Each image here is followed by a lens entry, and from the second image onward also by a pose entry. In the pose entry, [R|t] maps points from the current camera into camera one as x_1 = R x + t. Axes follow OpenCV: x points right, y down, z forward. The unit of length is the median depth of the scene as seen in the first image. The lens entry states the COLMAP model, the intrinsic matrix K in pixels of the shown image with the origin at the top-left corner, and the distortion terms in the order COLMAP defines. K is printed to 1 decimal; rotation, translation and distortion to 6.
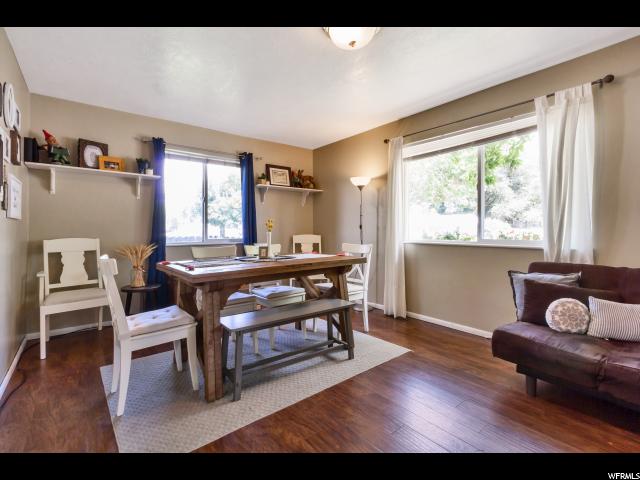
lens RADIAL K [[297.0, 0, 317.8], [0, 297.0, 235.9], [0, 0, 1]] dist [-0.002346, -0.000475]
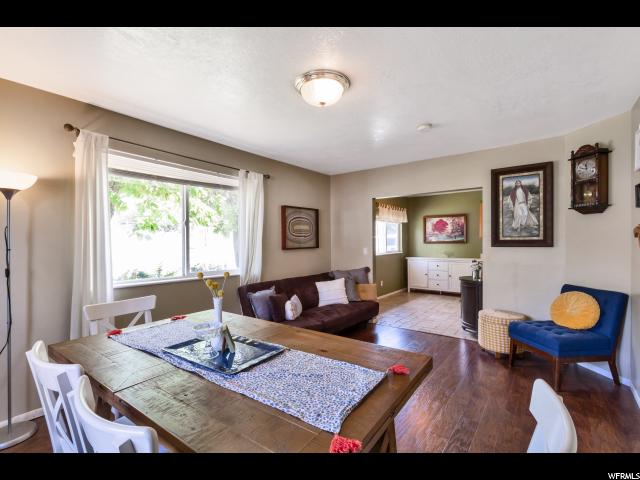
lens RADIAL K [[302.3, 0, 320.0], [0, 302.3, 240.0], [0, 0, 1]] dist [-0.000569, -0.000062]
pose [[-0.252131, 0.012419, 0.967613, -0.544590], [0.026840, 0.999623, -0.005837, -0.078381], [-0.967321, 0.024499, -0.252369, 0.731453]]
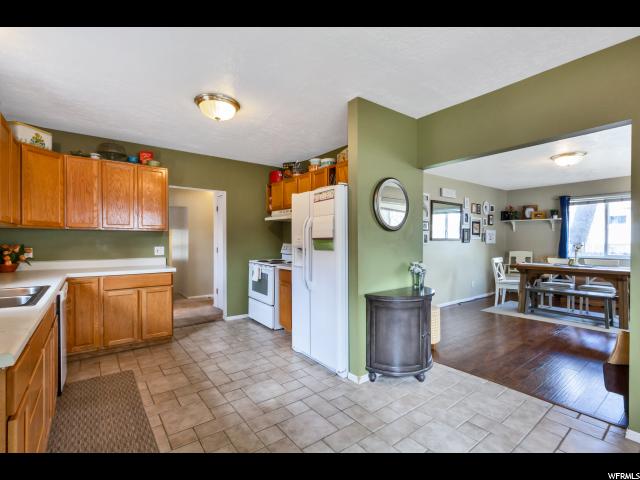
lens RADIAL K [[293.6, 0, 320.0], [0, 293.6, 240.0], [0, 0, 1]] dist [0.002063, 0.000210]
pose [[-0.023498, -0.002300, -0.999721, 1.258347], [-0.017329, 0.999848, -0.001893, -0.038668], [0.999574, 0.017280, -0.023535, -0.410591]]
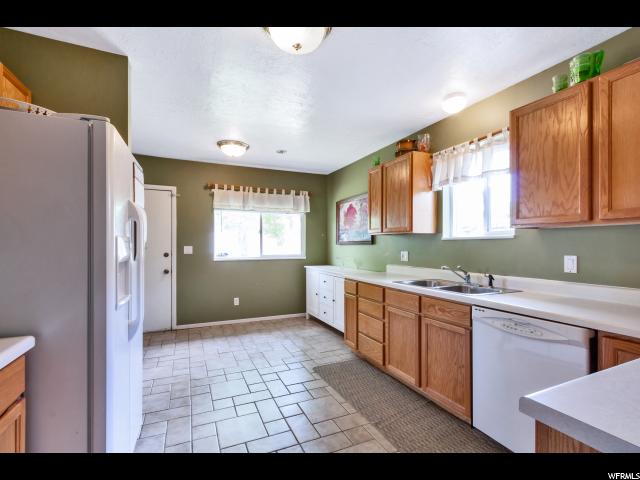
lens RADIAL K [[302.3, 0, 320.0], [0, 302.3, 240.0], [0, 0, 1]] dist [-0.000569, -0.000062]
pose [[0.253812, 0.020737, 0.967031, 0.045651], [0.015061, 0.999564, -0.025388, -0.032413], [-0.967136, 0.021009, 0.253389, -0.851274]]
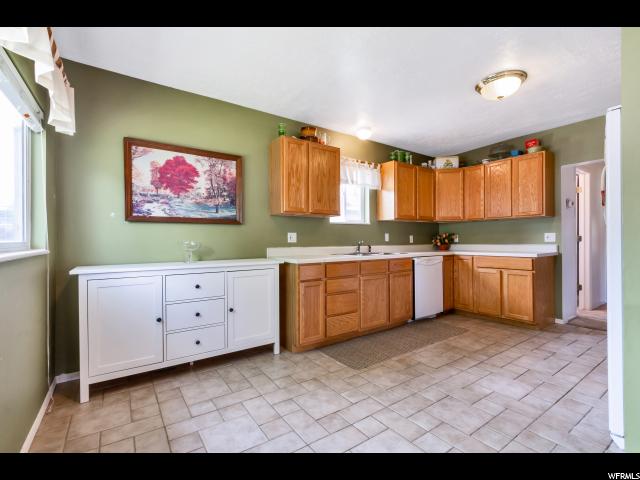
lens RADIAL K [[297.0, 0, 317.8], [0, 297.0, 235.9], [0, 0, 1]] dist [-0.002346, -0.000475]
pose [[-0.997609, 0.012855, 0.067908, 0.918217], [0.013056, 0.999912, 0.002513, -0.007421], [-0.067869, 0.003394, -0.997688, 0.095205]]
